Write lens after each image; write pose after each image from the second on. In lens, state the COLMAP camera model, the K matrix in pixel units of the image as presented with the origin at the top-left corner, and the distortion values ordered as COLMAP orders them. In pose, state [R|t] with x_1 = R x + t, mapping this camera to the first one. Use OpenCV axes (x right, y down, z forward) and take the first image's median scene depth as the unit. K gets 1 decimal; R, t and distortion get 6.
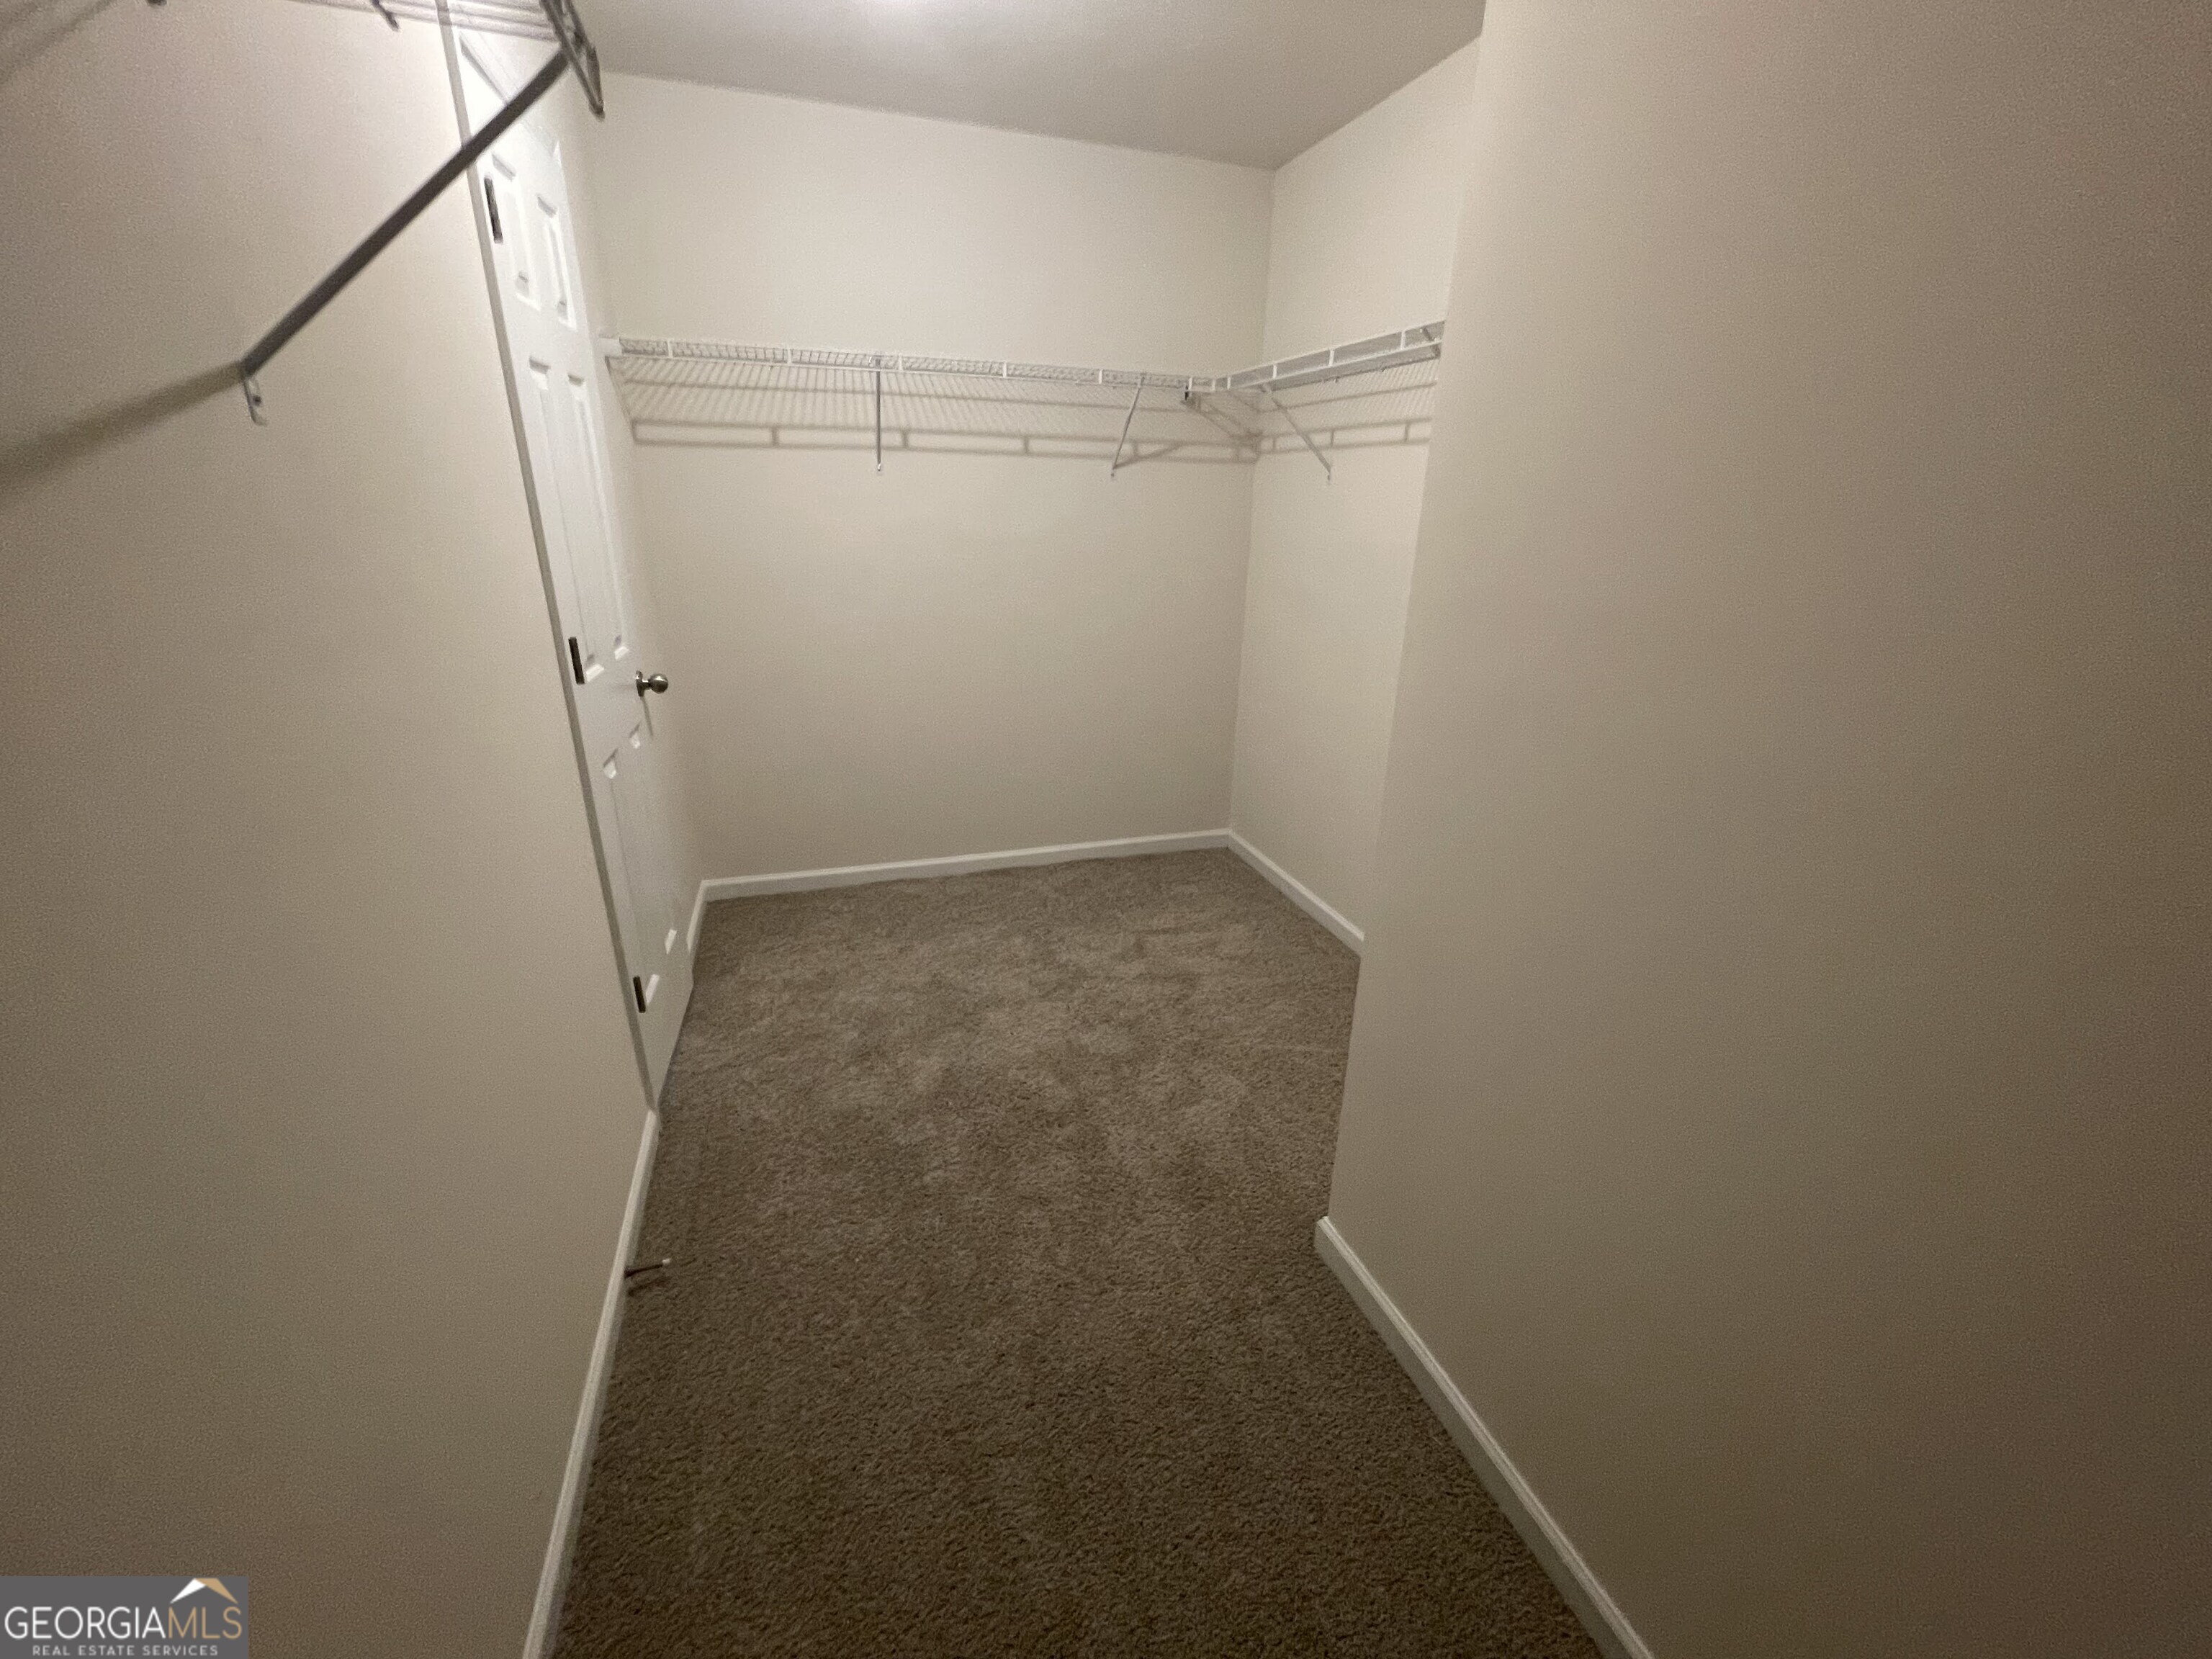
lens RADIAL K [[894.7, 0, 1107.7], [0, 894.7, 829.9], [0, 0, 1]] dist [-0.000816, 0.000374]
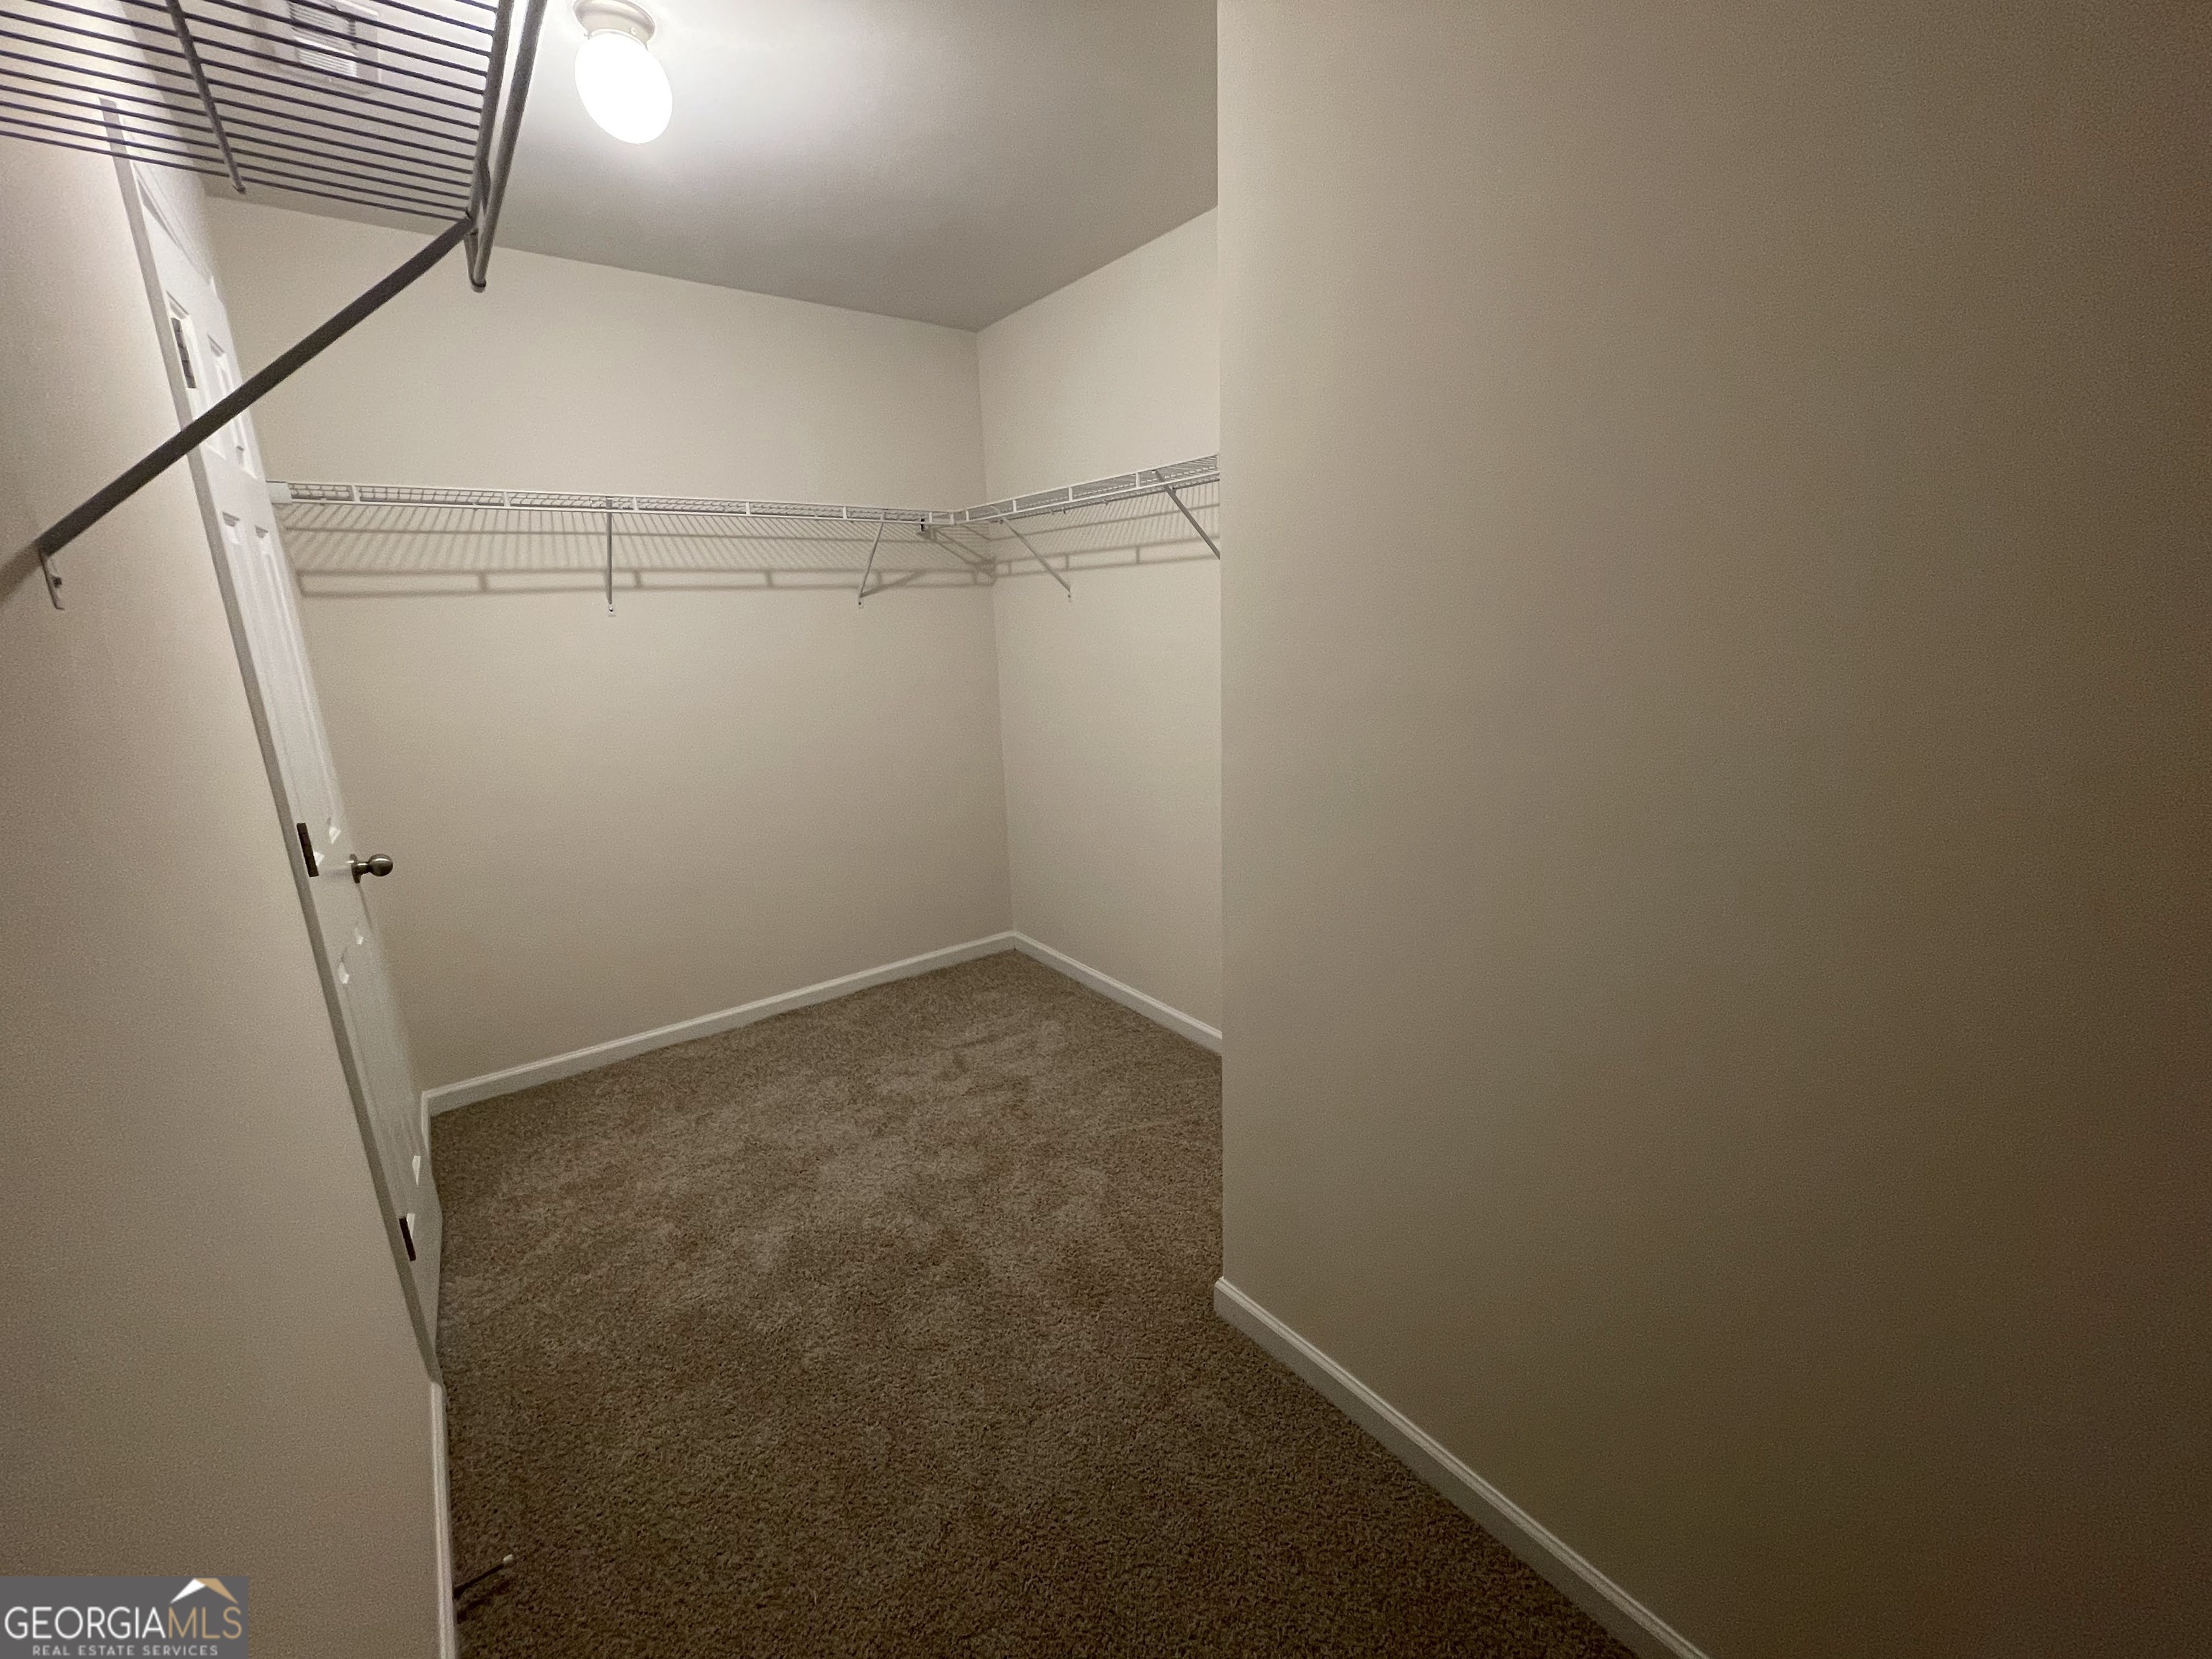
lens RADIAL K [[894.7, 0, 1105.8], [0, 894.7, 829.3], [0, 0, 1]] dist [-0.000816, 0.000374]
pose [[0.942829, -0.127778, 0.307808, -0.103239], [0.163286, 0.982242, -0.092402, -0.004898], [-0.290535, 0.137380, 0.946951, -0.016099]]
